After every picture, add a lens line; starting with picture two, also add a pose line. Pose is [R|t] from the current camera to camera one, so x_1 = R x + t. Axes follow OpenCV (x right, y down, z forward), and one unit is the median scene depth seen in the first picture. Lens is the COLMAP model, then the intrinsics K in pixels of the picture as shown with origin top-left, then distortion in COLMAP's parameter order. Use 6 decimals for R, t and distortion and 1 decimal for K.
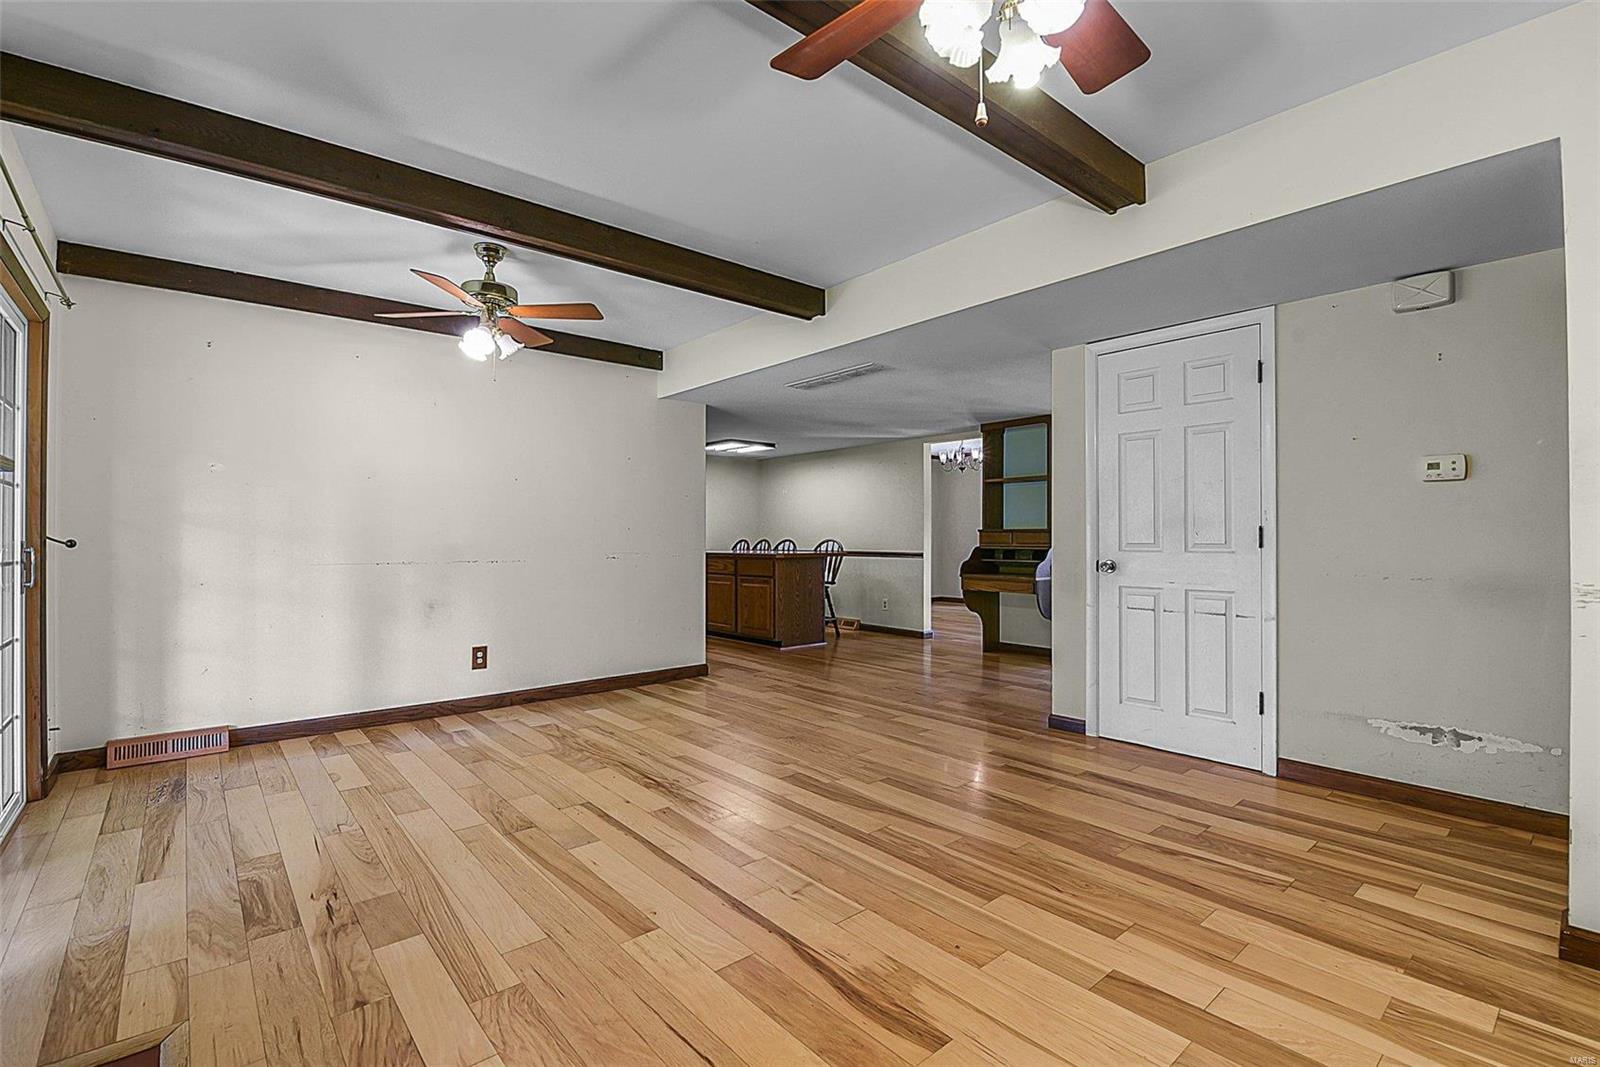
lens RADIAL K [[698.9, 0, 786.5], [0, 698.9, 534.8], [0, 0, 1]] dist [-0.008448, -0.004578]
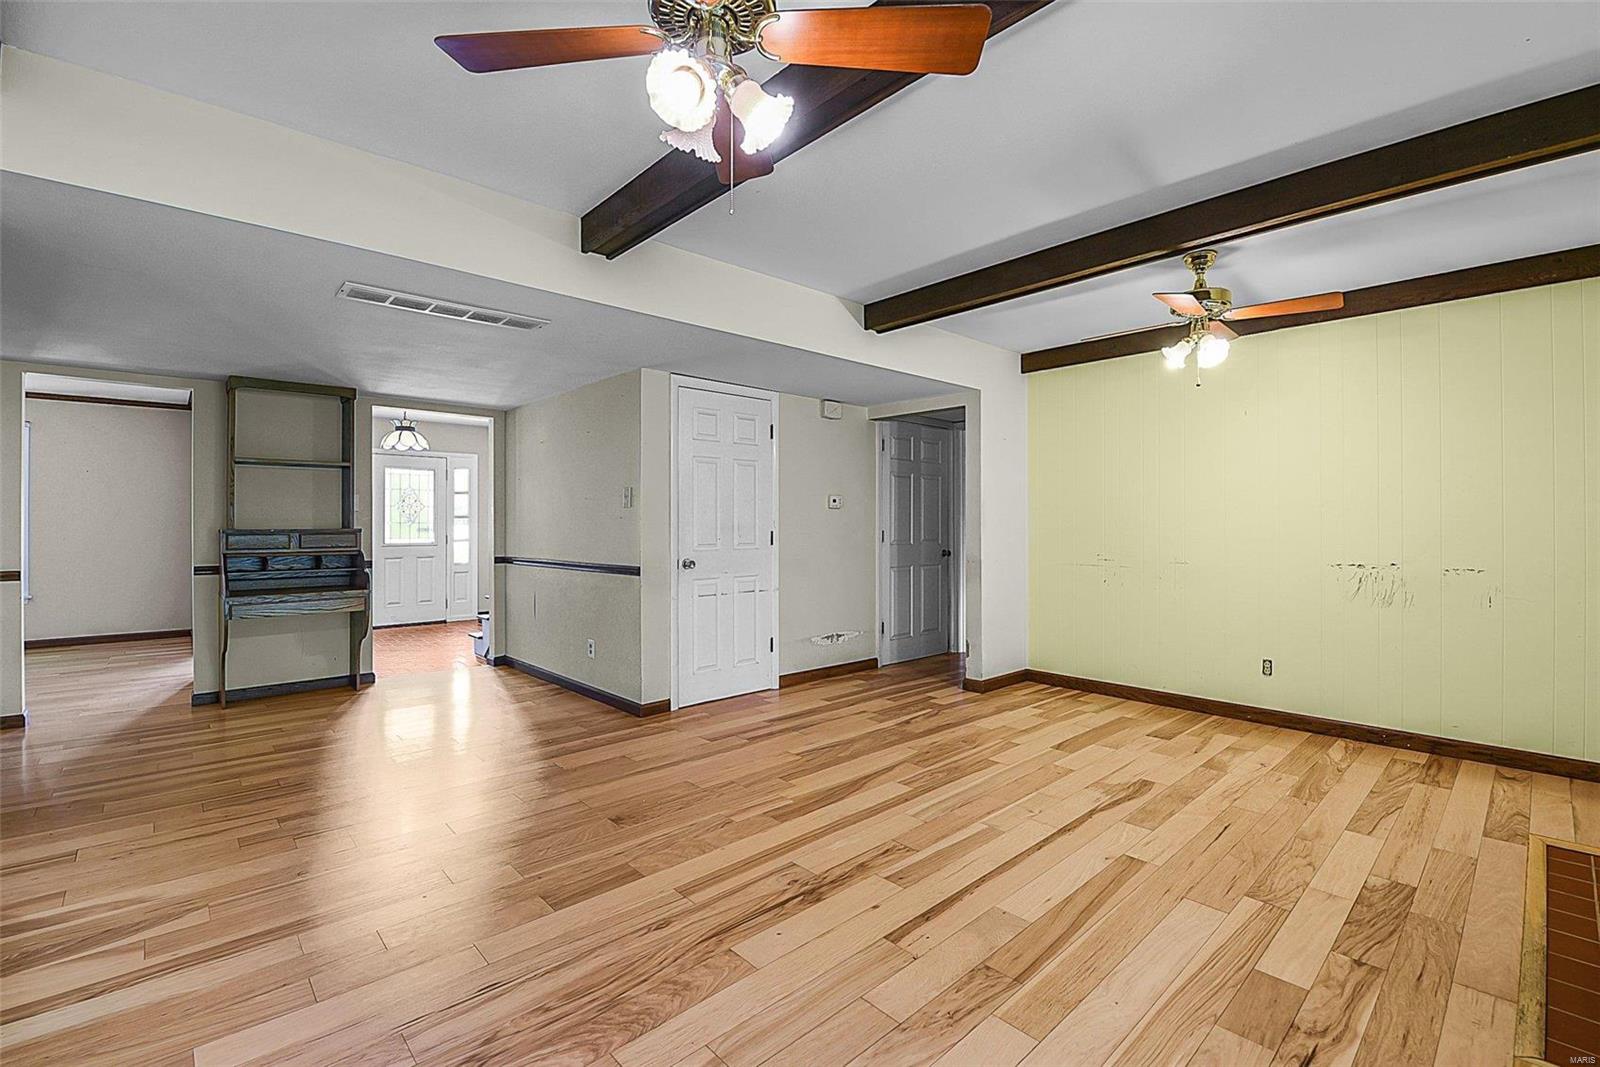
lens RADIAL K [[698.9, 0, 788.1], [0, 698.9, 523.9], [0, 0, 1]] dist [-0.008448, -0.004578]
pose [[-0.022907, -0.001985, 0.999736, -1.011417], [-0.000405, 0.999998, 0.001976, -0.035378], [-0.999738, -0.000360, -0.022908, 1.147498]]
